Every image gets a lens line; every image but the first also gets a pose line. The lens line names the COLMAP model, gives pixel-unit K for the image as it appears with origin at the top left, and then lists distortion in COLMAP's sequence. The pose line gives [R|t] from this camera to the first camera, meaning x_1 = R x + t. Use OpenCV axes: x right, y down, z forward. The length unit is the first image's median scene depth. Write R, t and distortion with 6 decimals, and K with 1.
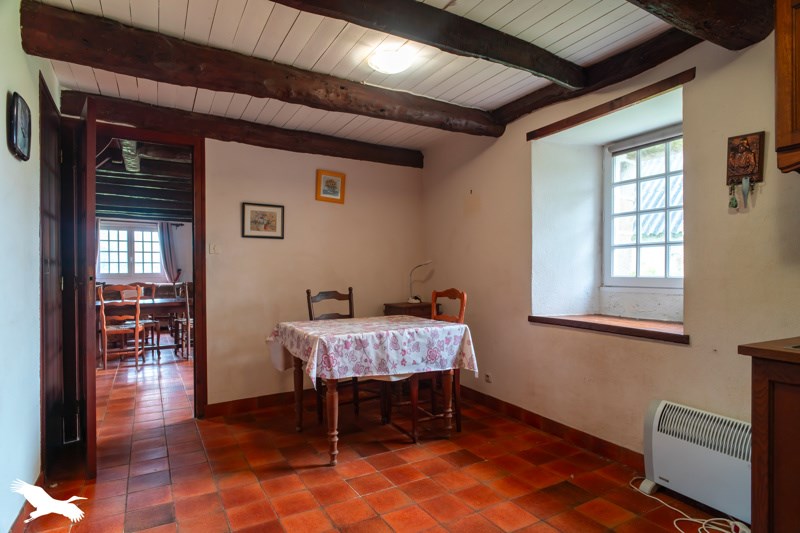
lens RADIAL K [[451.7, 0, 400.0], [0, 451.7, 266.5], [0, 0, 1]] dist [-0.002108, -0.000303]
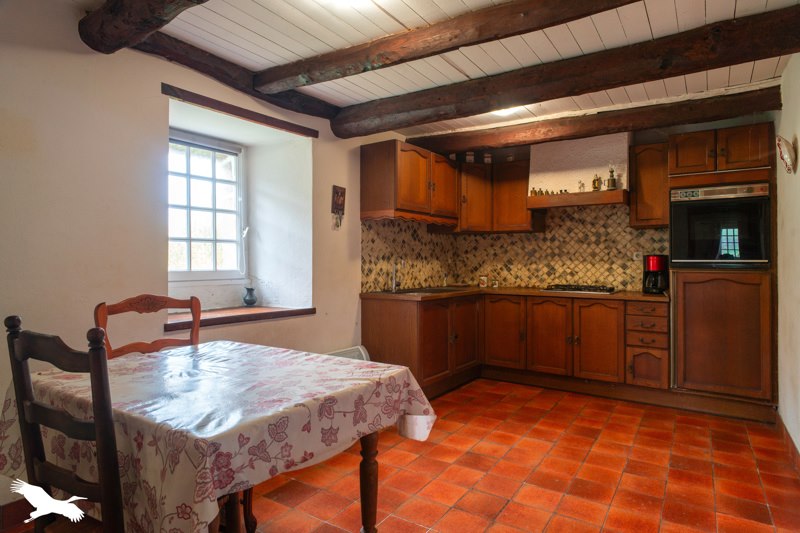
lens RADIAL K [[451.7, 0, 400.0], [0, 451.7, 266.5], [0, 0, 1]] dist [-0.002108, -0.000303]
pose [[-0.444645, 0.005889, 0.895687, -0.694230], [0.011357, 0.999935, -0.000936, 0.019033], [-0.895635, 0.009756, -0.444683, 1.205734]]
